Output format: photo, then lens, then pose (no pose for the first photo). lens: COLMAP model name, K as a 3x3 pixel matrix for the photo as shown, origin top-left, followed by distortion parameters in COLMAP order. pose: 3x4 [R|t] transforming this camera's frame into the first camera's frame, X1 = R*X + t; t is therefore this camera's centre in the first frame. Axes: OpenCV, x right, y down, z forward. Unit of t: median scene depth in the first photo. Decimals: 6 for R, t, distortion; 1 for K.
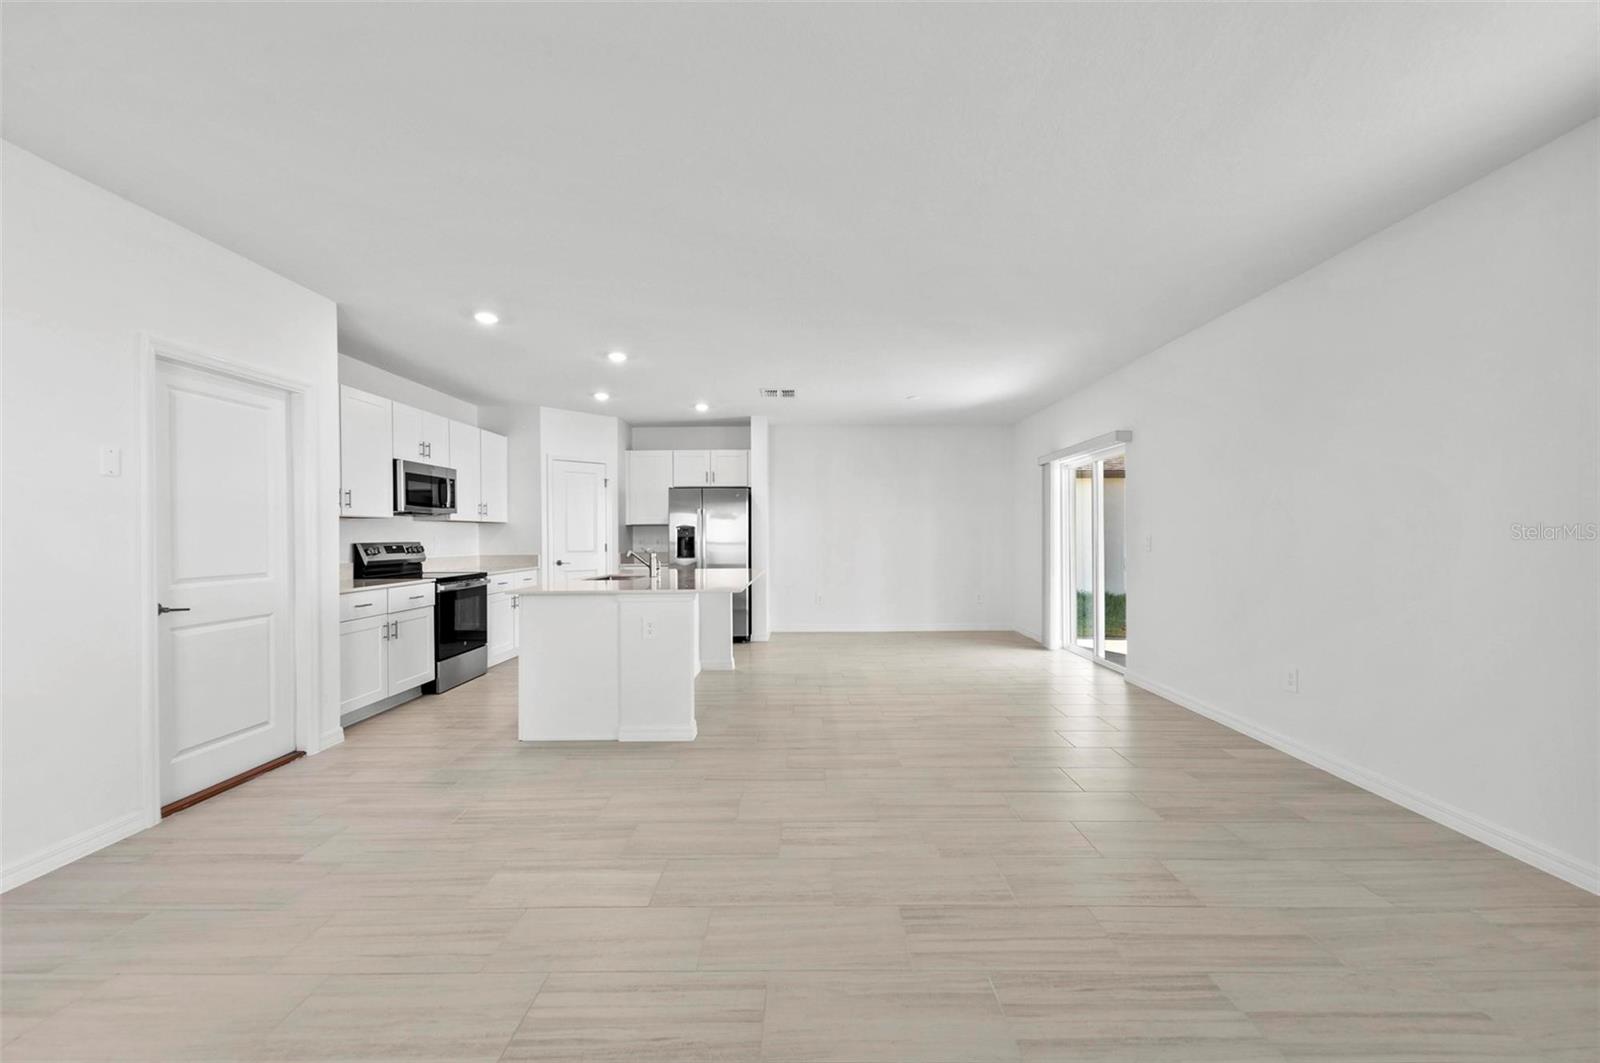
lens RADIAL K [[622.4, 0, 797.4], [0, 622.4, 535.6], [0, 0, 1]] dist [0.001221, -0.000320]
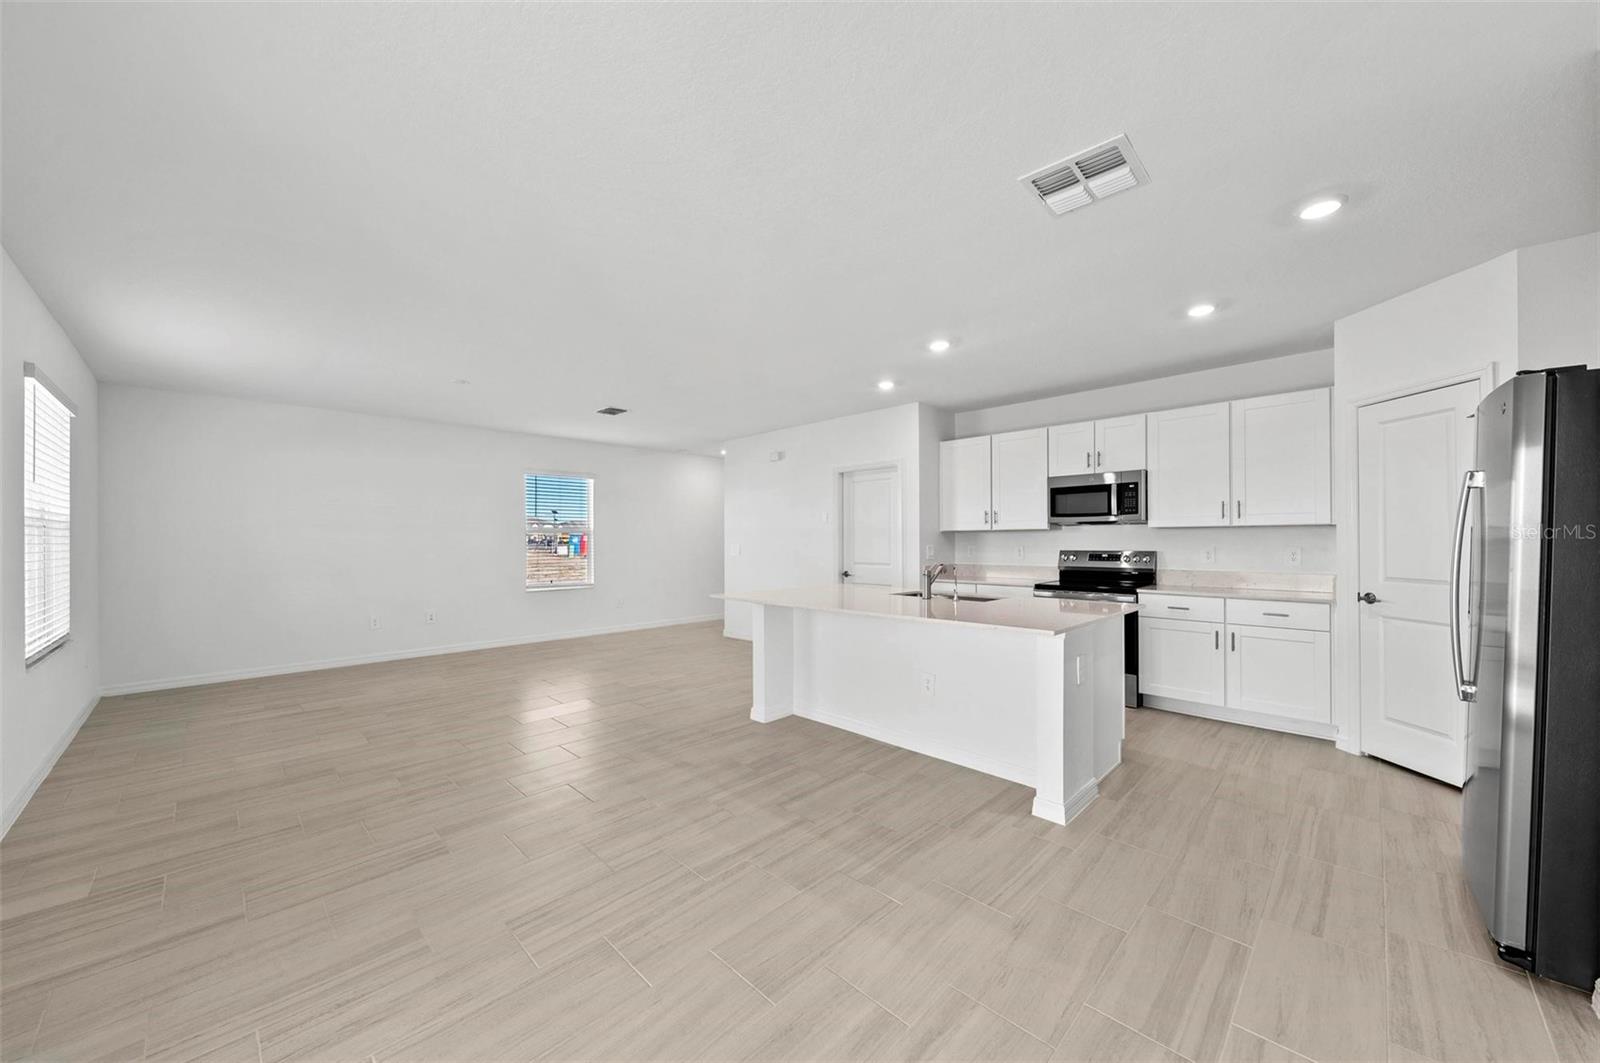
lens RADIAL K [[580.6, 0, 803.4], [0, 580.6, 541.5], [0, 0, 1]] dist [0.007222, -0.003583]
pose [[-0.690870, 0.006518, -0.722950, 0.518323], [0.006151, 0.999976, 0.003137, -0.013877], [0.722953, -0.002280, -0.690894, 1.683307]]
